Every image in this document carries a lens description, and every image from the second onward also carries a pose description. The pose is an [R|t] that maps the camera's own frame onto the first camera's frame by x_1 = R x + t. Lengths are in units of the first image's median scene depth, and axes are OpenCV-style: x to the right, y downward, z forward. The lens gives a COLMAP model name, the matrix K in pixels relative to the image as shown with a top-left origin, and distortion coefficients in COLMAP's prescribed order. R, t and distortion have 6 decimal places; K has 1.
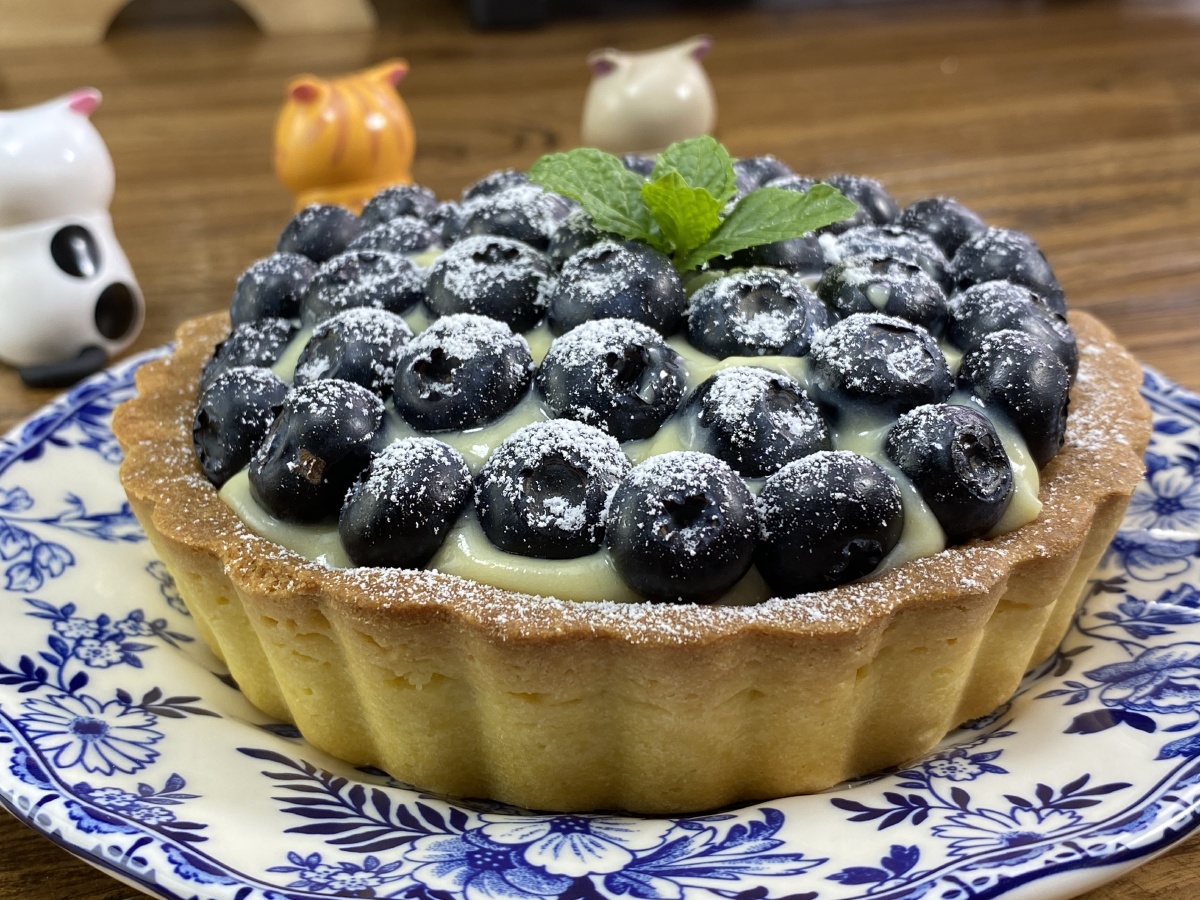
lens RADIAL K [[1536.6, 0, 601.1], [0, 1536.6, 451.8], [0, 0, 1]] dist [0.076350, 0.000000]
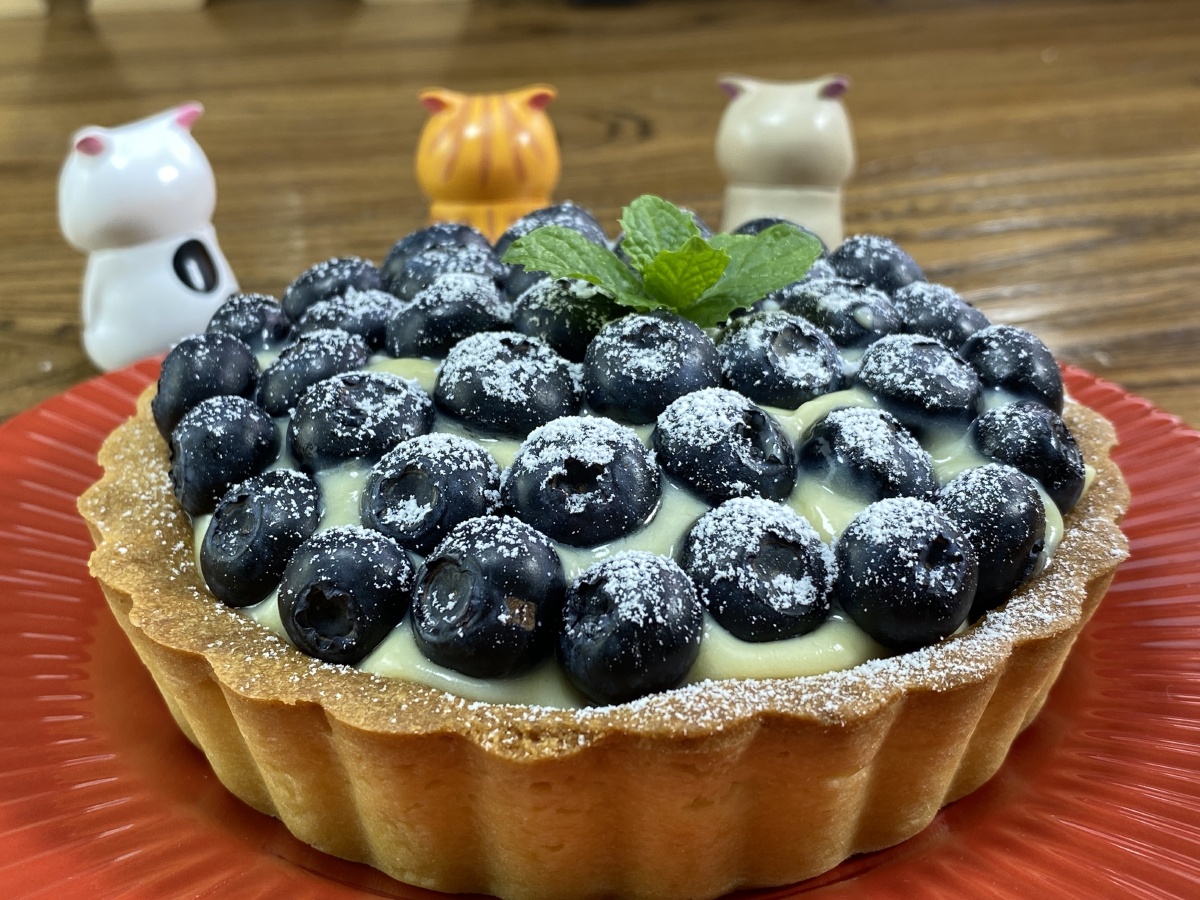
lens RADIAL K [[1536.6, 0, 601.2], [0, 1536.6, 447.6], [0, 0, 1]] dist [0.076350, 0.000000]
pose [[0.873125, -0.225081, 0.432425, -0.517519], [0.224903, 0.972975, 0.052332, -0.123520], [-0.432518, 0.051561, 0.900150, 0.134258]]
